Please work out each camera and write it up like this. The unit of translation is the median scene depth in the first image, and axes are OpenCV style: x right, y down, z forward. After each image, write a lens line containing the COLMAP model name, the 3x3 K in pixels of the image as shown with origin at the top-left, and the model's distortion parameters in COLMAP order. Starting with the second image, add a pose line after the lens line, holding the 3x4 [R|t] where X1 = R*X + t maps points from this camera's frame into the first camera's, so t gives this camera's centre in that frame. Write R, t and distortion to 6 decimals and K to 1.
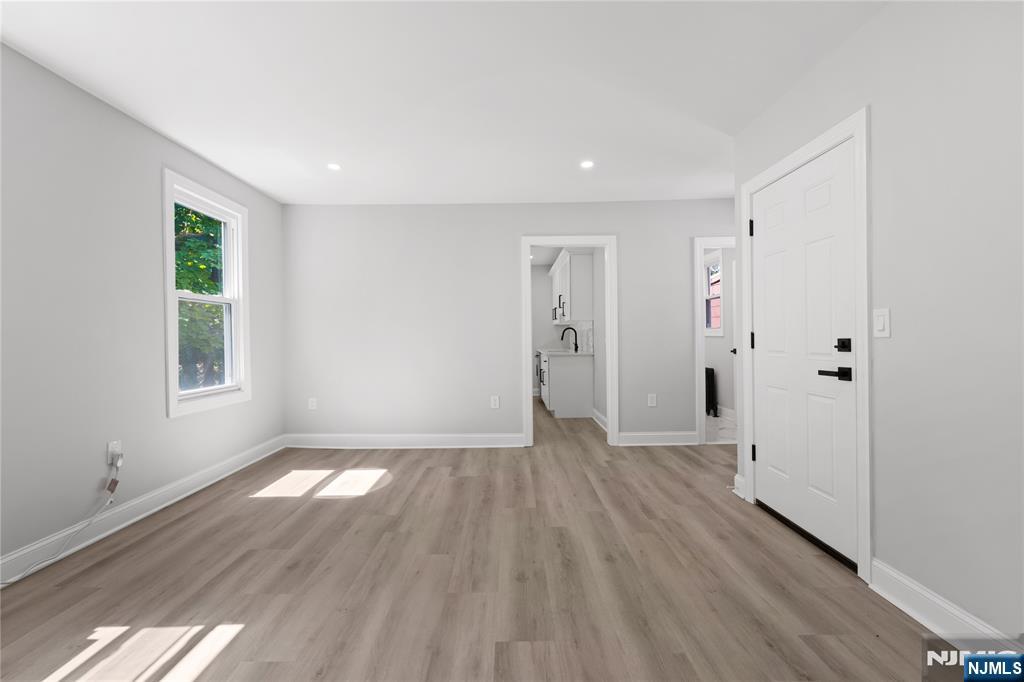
lens RADIAL K [[411.1, 0, 505.3], [0, 411.1, 334.2], [0, 0, 1]] dist [-0.003944, -0.000365]
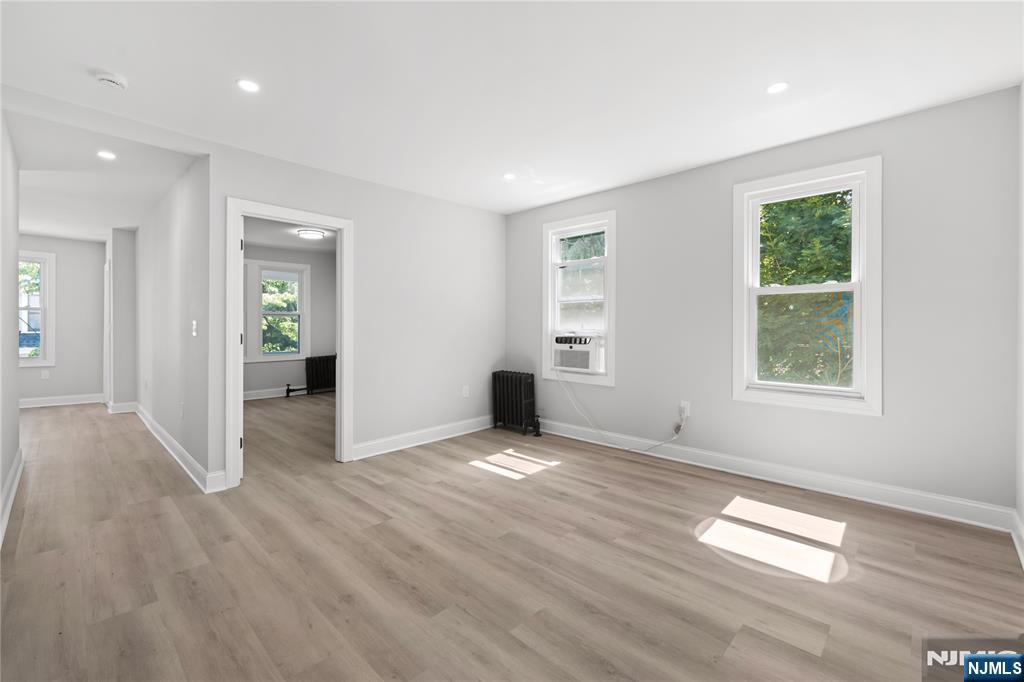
lens RADIAL K [[411.1, 0, 505.3], [0, 411.1, 334.2], [0, 0, 1]] dist [-0.003944, -0.000365]
pose [[-0.676345, 0.022015, -0.736256, 0.599433], [0.010589, 0.999741, 0.020167, -0.012022], [0.736509, 0.005844, -0.676402, 1.678708]]
